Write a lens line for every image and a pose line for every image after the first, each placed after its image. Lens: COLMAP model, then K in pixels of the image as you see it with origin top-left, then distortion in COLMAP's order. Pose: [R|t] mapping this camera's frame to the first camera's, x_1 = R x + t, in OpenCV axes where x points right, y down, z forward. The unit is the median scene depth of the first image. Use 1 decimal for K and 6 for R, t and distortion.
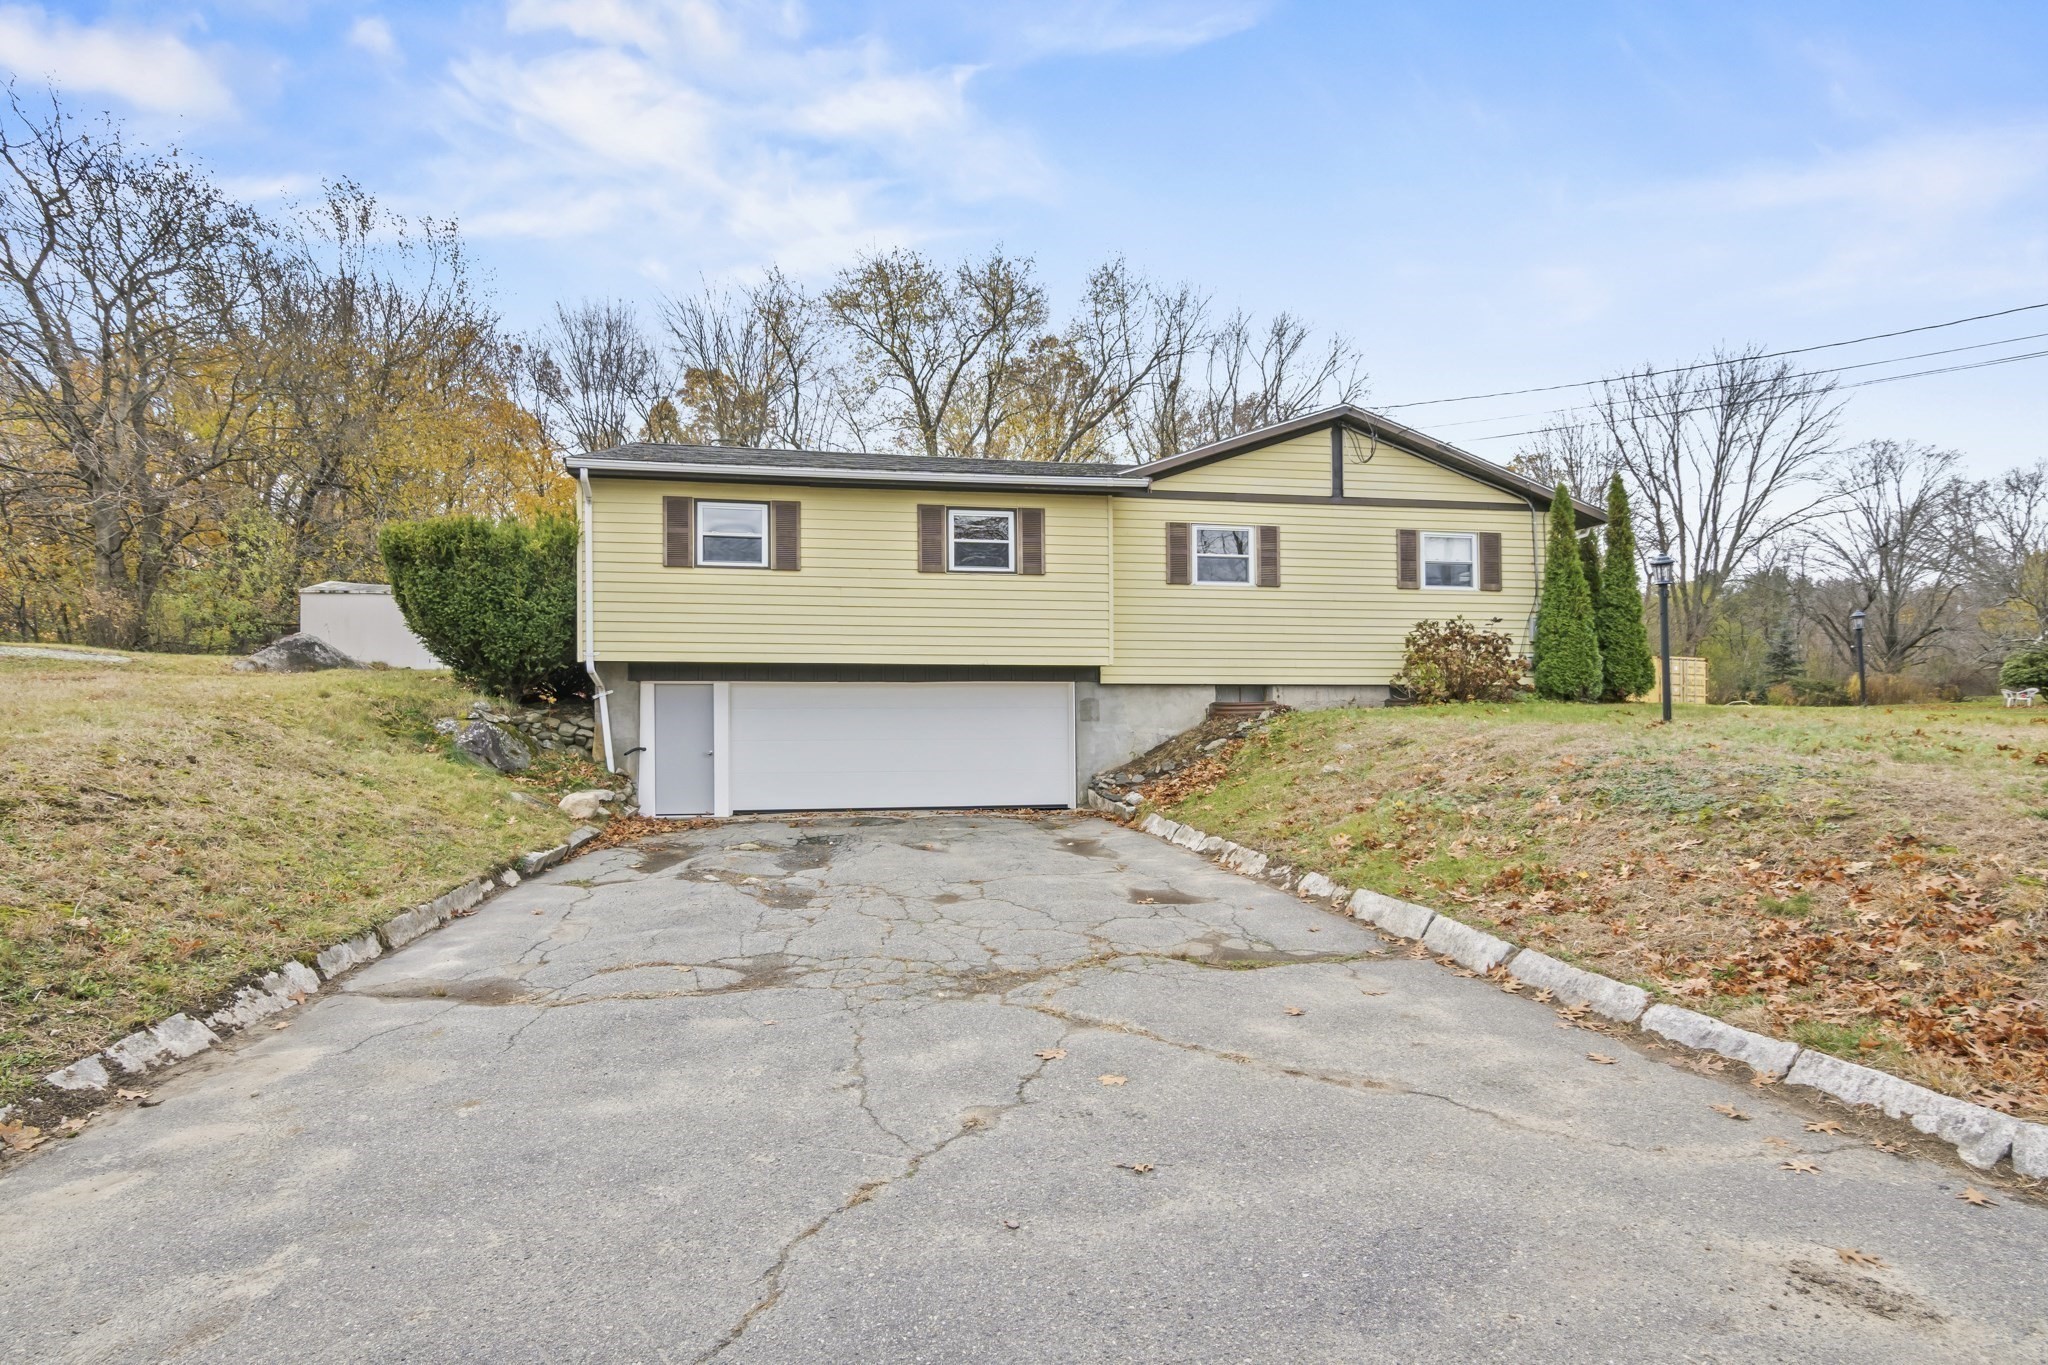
lens RADIAL K [[1031.8, 0, 1033.8], [0, 1031.8, 739.3], [0, 0, 1]] dist [-0.020275, -0.000911]
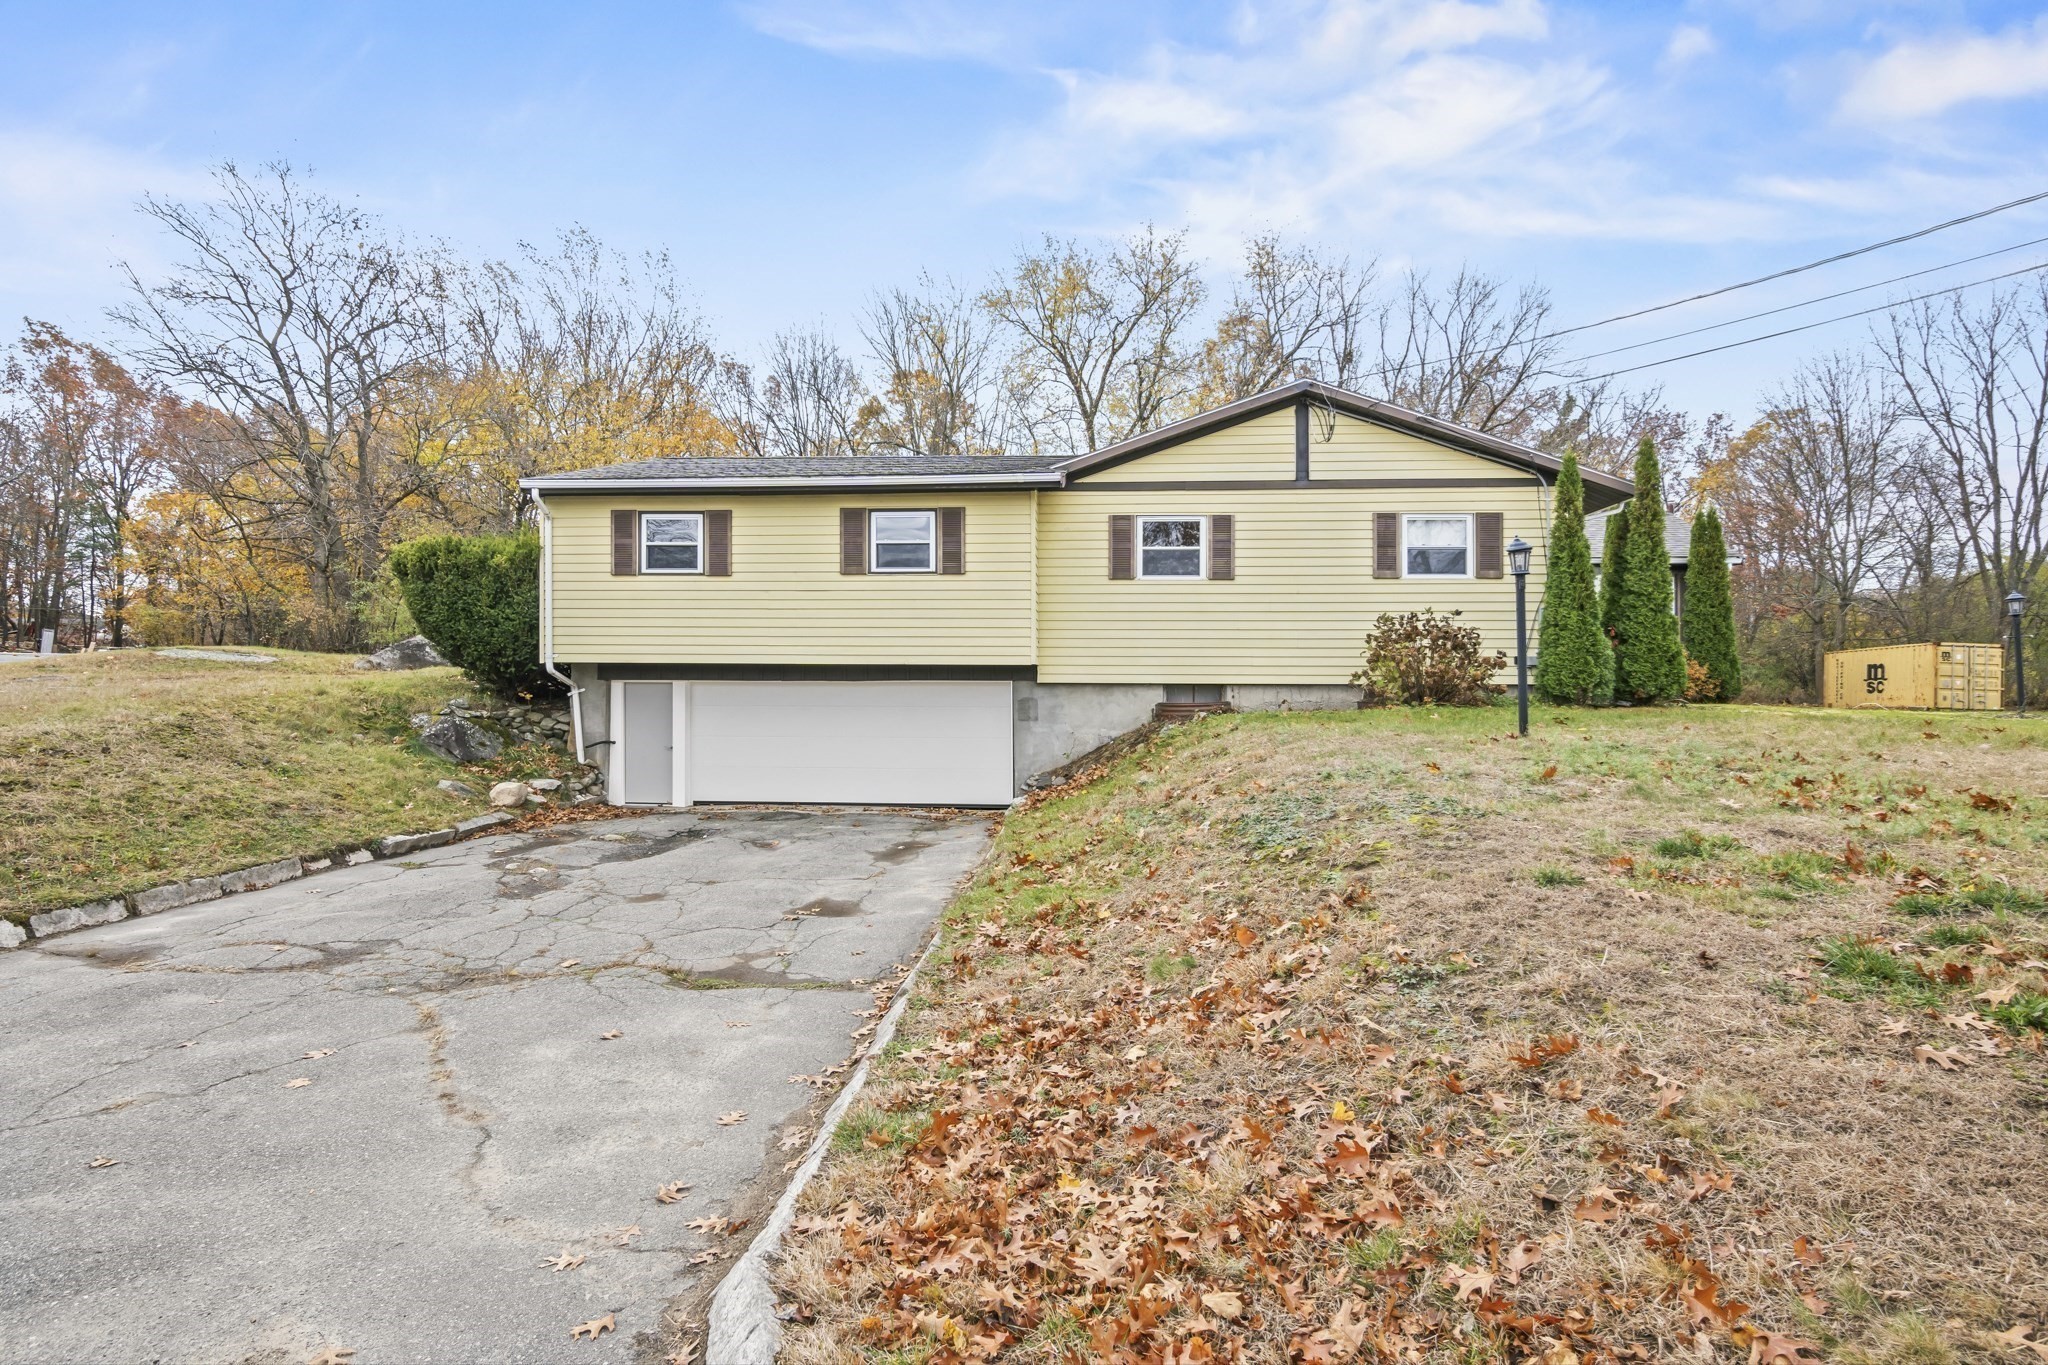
lens RADIAL K [[1031.8, 0, 1033.8], [0, 1031.8, 739.3], [0, 0, 1]] dist [-0.020275, -0.000911]
pose [[0.969256, 0.016589, -0.245496, 0.308792], [-0.013596, 0.999811, 0.013885, -0.014255], [0.245680, -0.010121, 0.969298, 0.049643]]
